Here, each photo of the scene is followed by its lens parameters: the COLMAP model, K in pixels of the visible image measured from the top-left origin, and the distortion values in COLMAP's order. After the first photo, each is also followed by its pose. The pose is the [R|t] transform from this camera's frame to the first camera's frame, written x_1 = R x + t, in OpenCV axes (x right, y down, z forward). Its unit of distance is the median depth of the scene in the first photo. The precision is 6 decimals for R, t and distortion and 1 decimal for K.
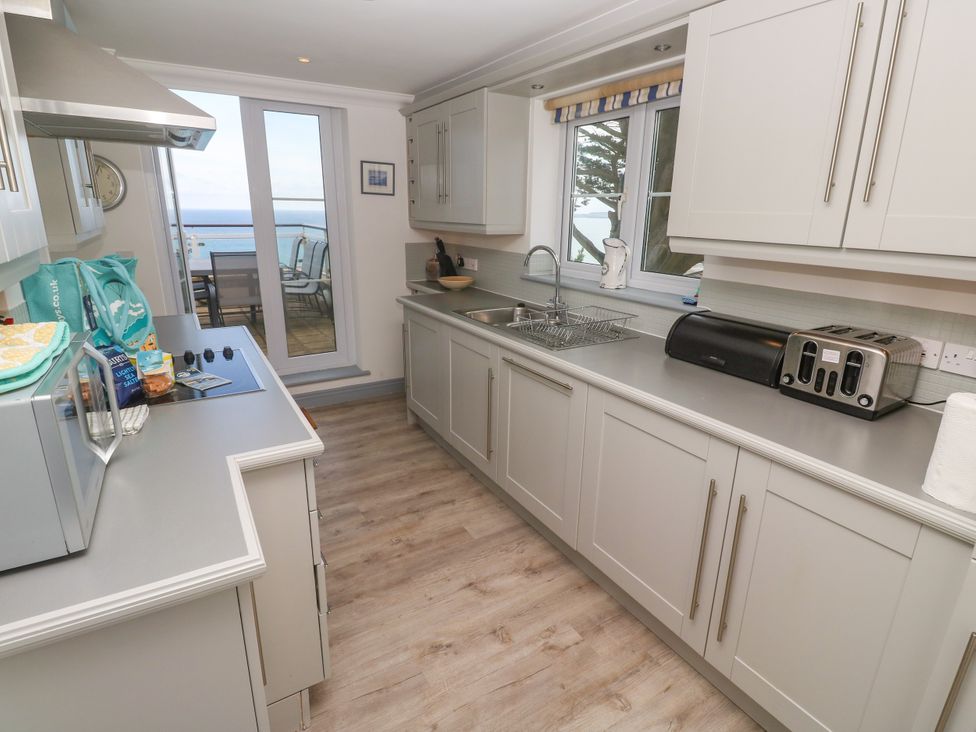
lens RADIAL K [[507.8, 0, 496.8], [0, 507.8, 356.4], [0, 0, 1]] dist [-0.006140, -0.010501]
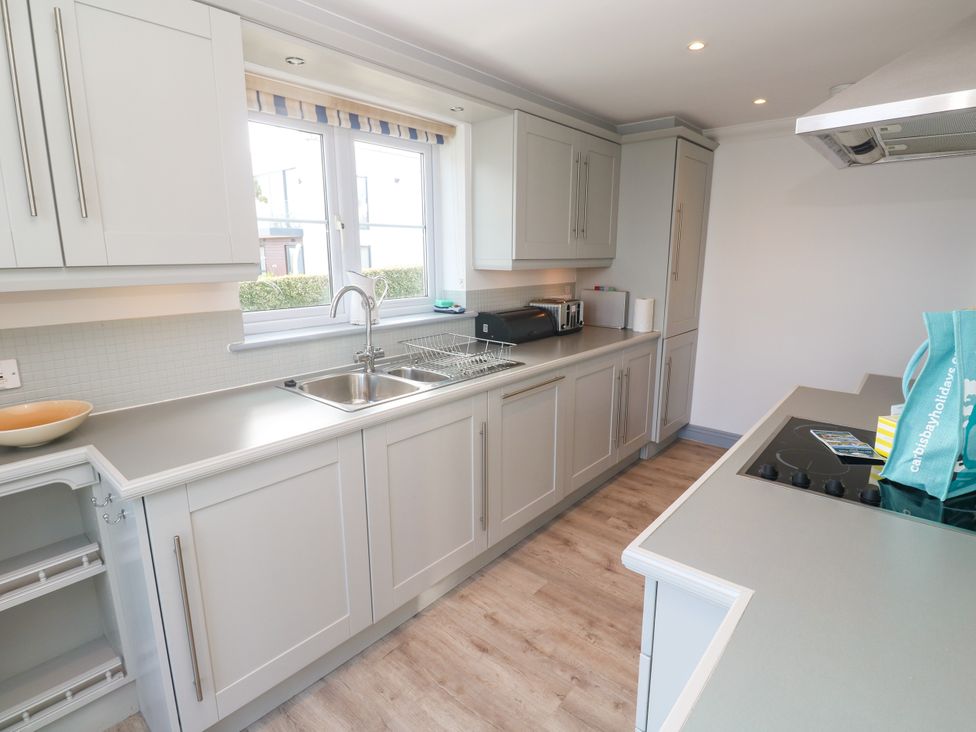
lens RADIAL K [[507.8, 0, 496.8], [0, 507.8, 356.4], [0, 0, 1]] dist [-0.006140, -0.010501]
pose [[-0.310284, -0.207972, 0.927616, -0.692977], [0.253851, 0.922218, 0.291674, -0.284002], [-0.916124, 0.325978, -0.233355, 1.006083]]
